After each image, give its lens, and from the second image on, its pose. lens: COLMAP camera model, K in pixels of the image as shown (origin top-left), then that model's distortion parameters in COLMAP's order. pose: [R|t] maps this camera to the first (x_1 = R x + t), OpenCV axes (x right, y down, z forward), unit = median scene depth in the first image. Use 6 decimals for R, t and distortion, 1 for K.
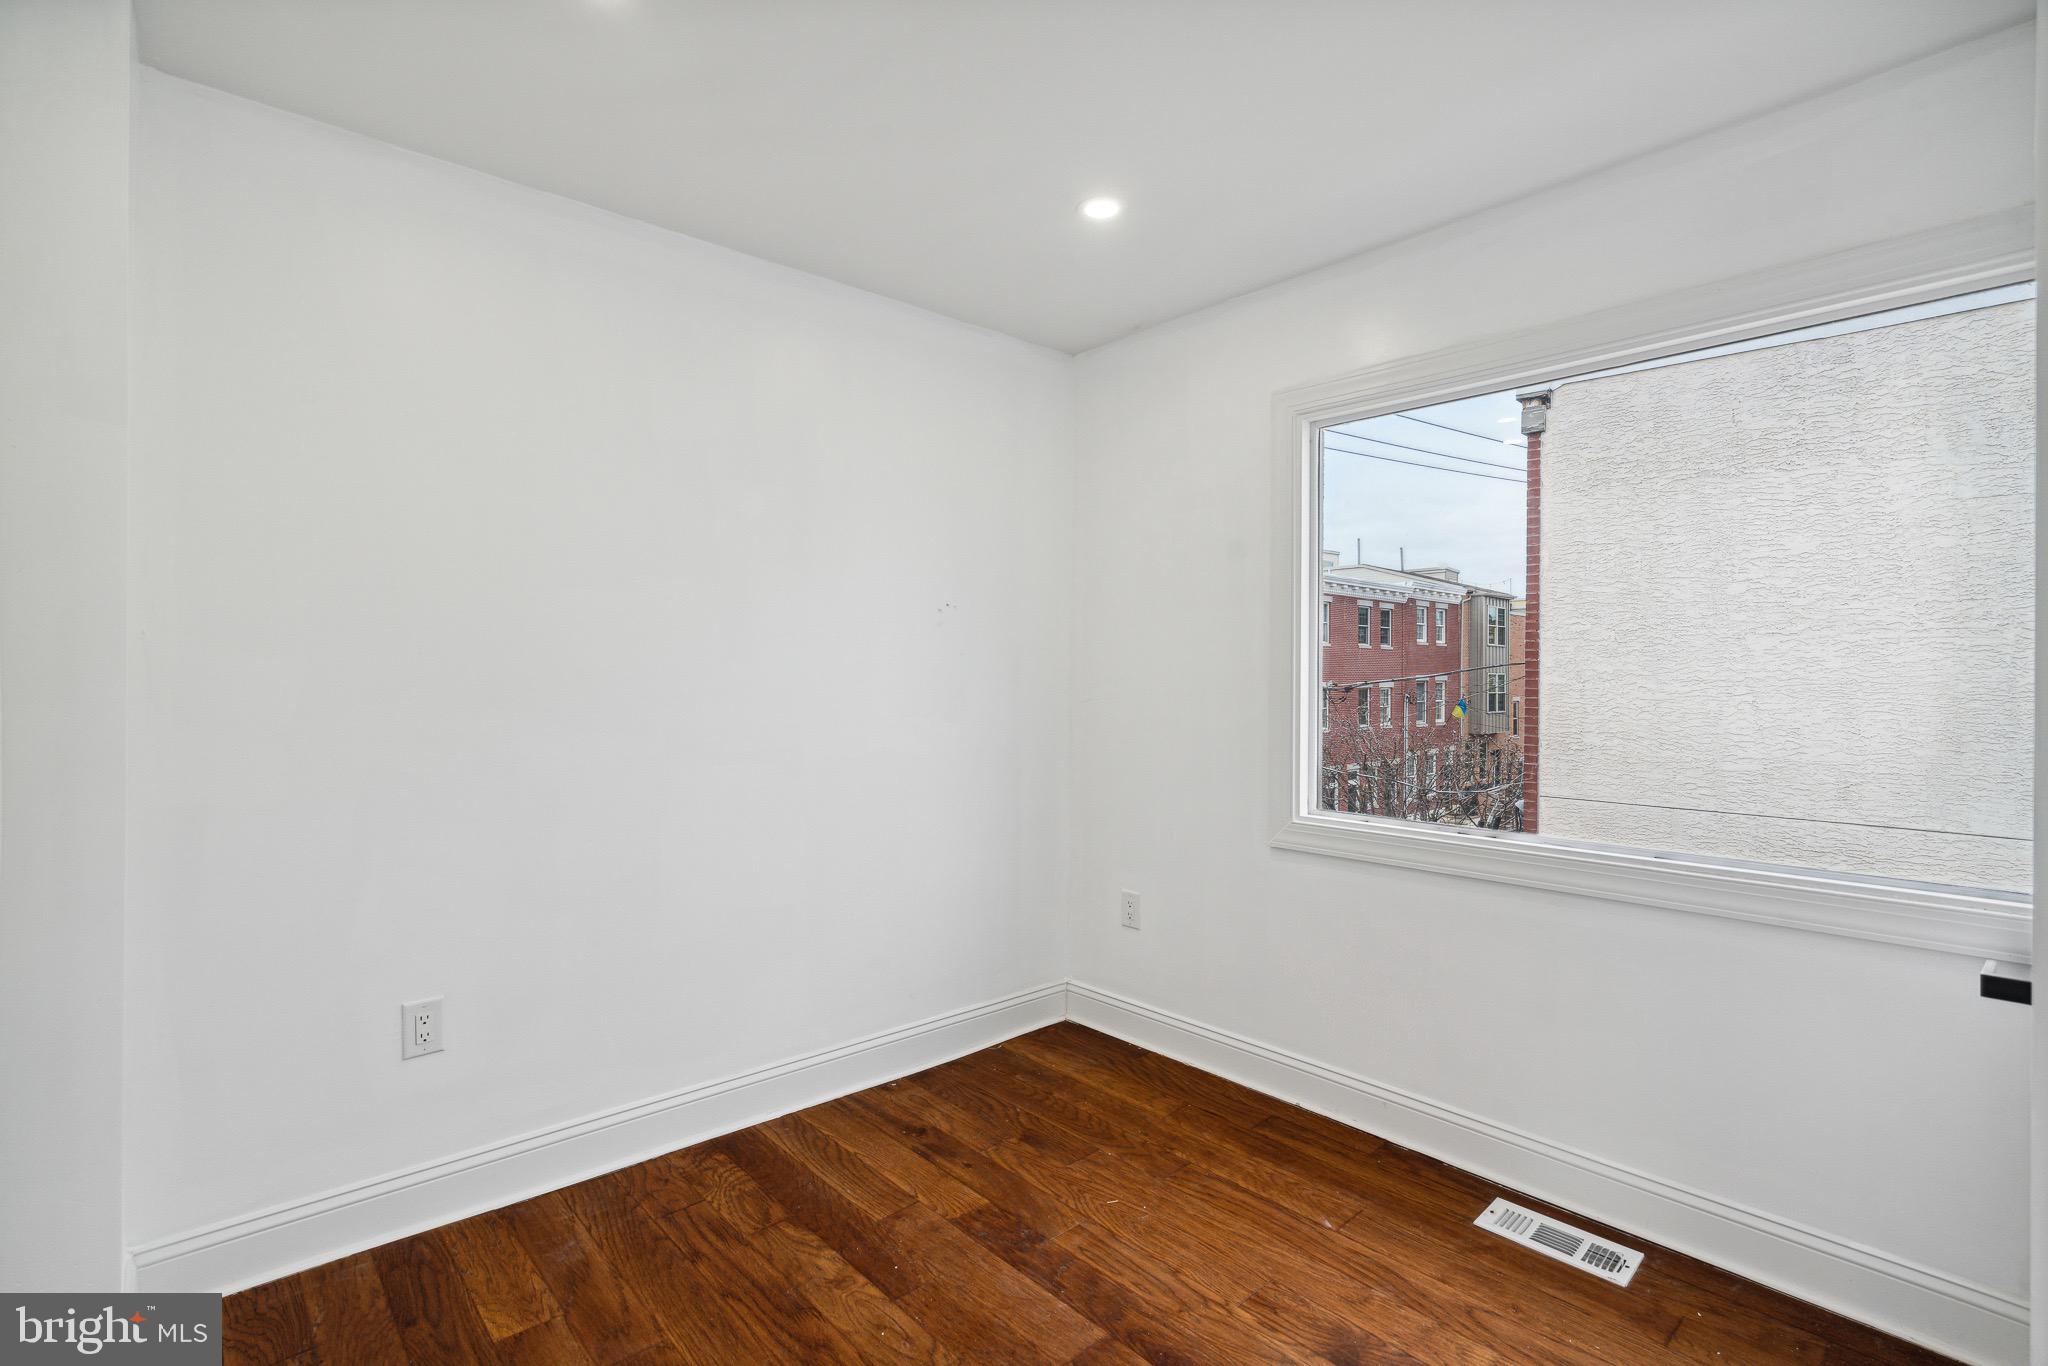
lens RADIAL K [[960.0, 0, 1024.0], [0, 960.0, 683.0], [0, 0, 1]] dist [-0.001678, 0.000209]
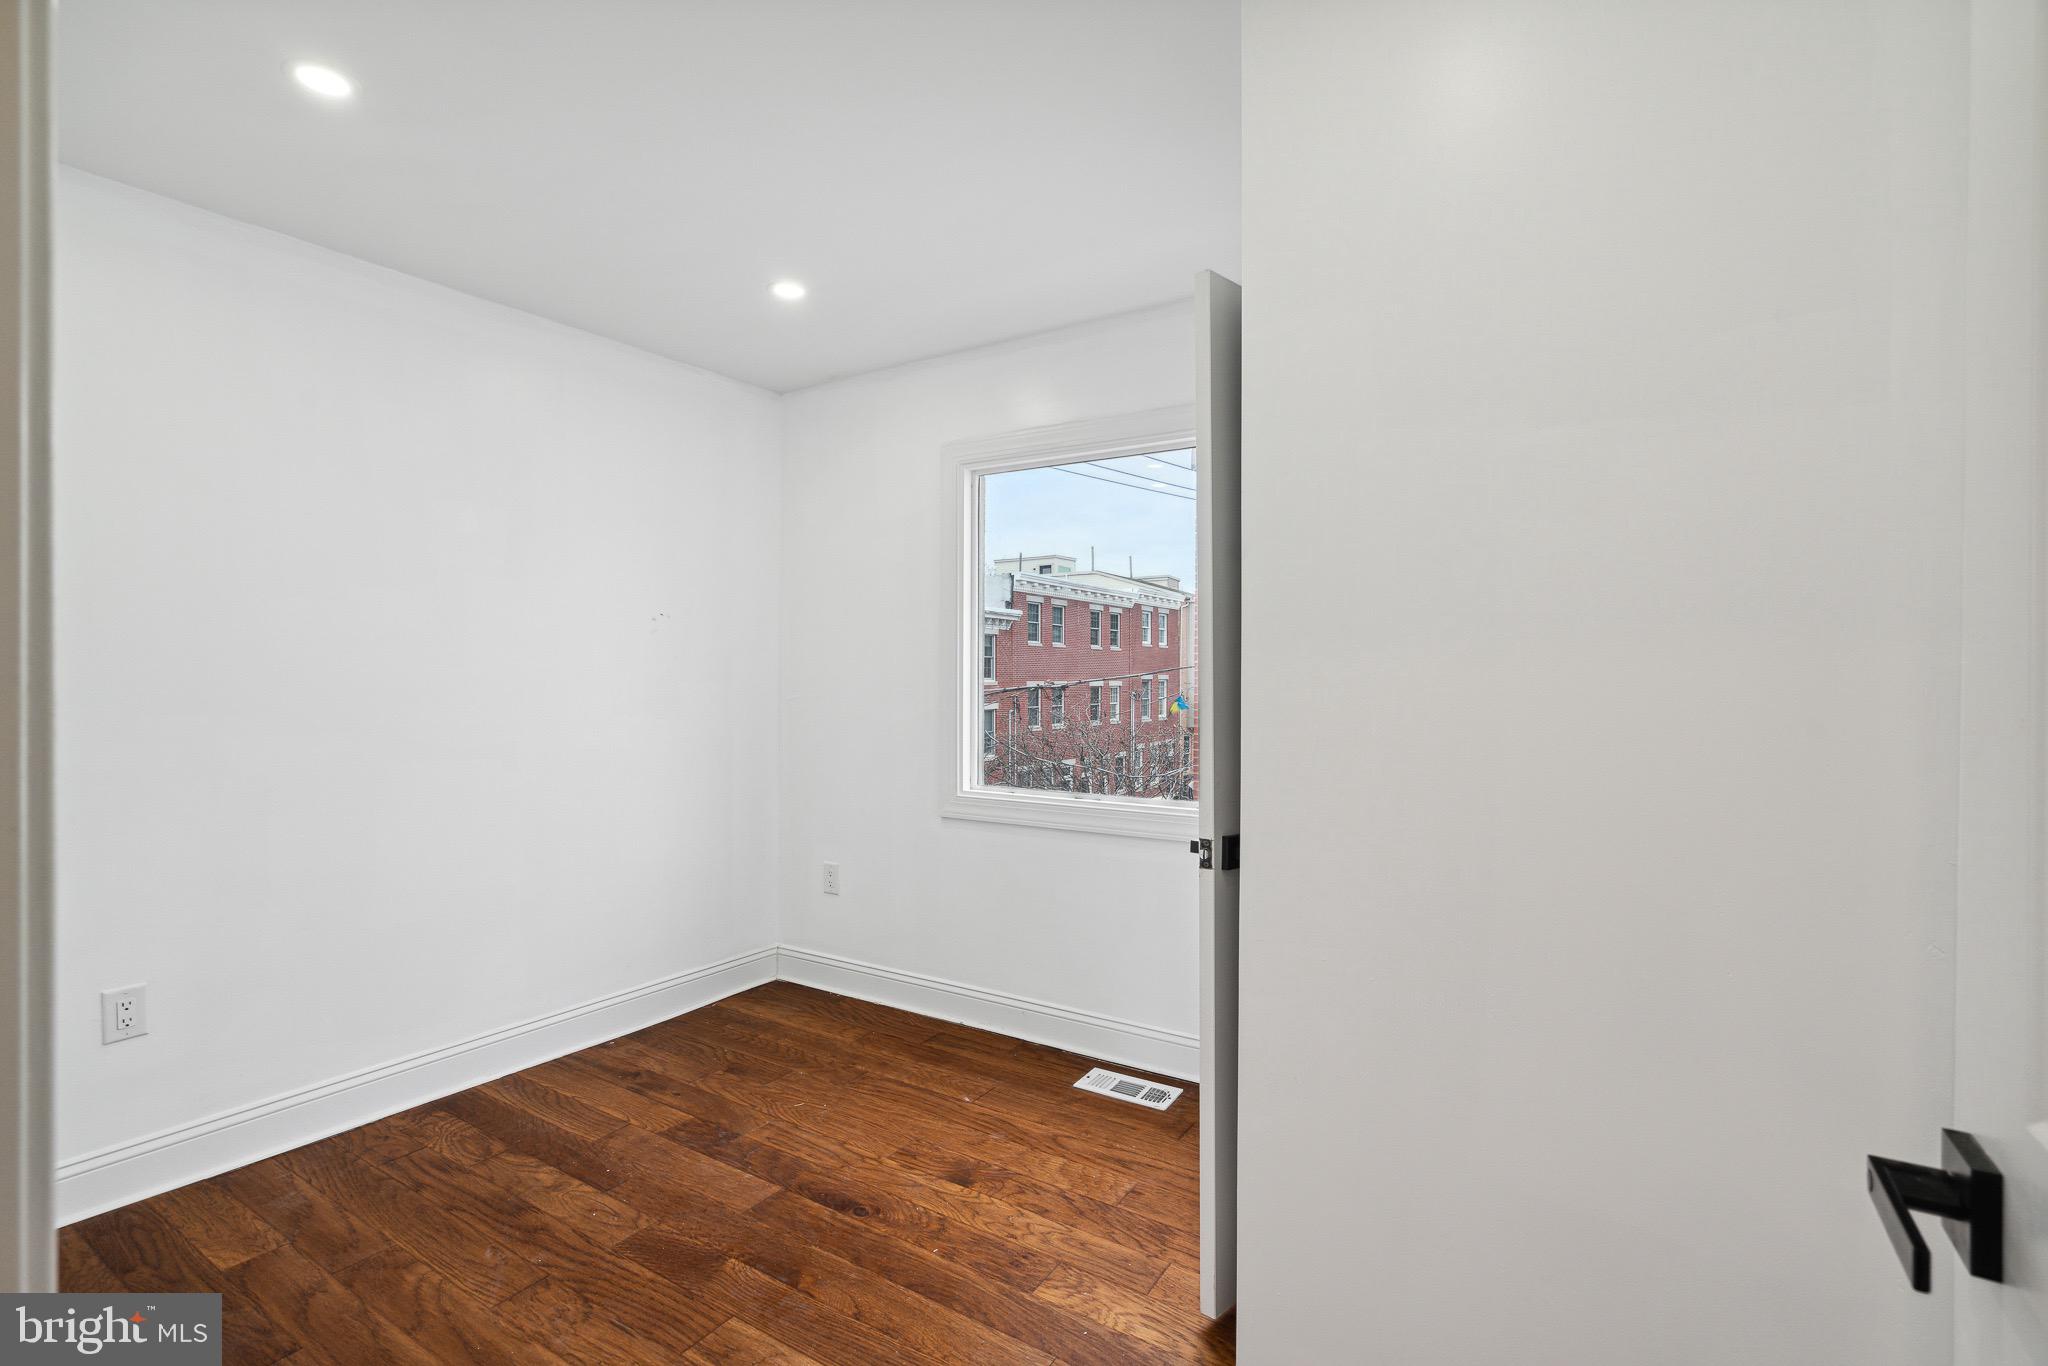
lens RADIAL K [[935.1, 0, 1013.3], [0, 935.1, 689.6], [0, 0, 1]] dist [-0.002789, 0.000691]
pose [[0.967052, -0.006280, 0.254500, 0.057605], [0.004701, 0.999966, 0.006811, 0.000887], [-0.254534, -0.005390, 0.967049, -0.232464]]
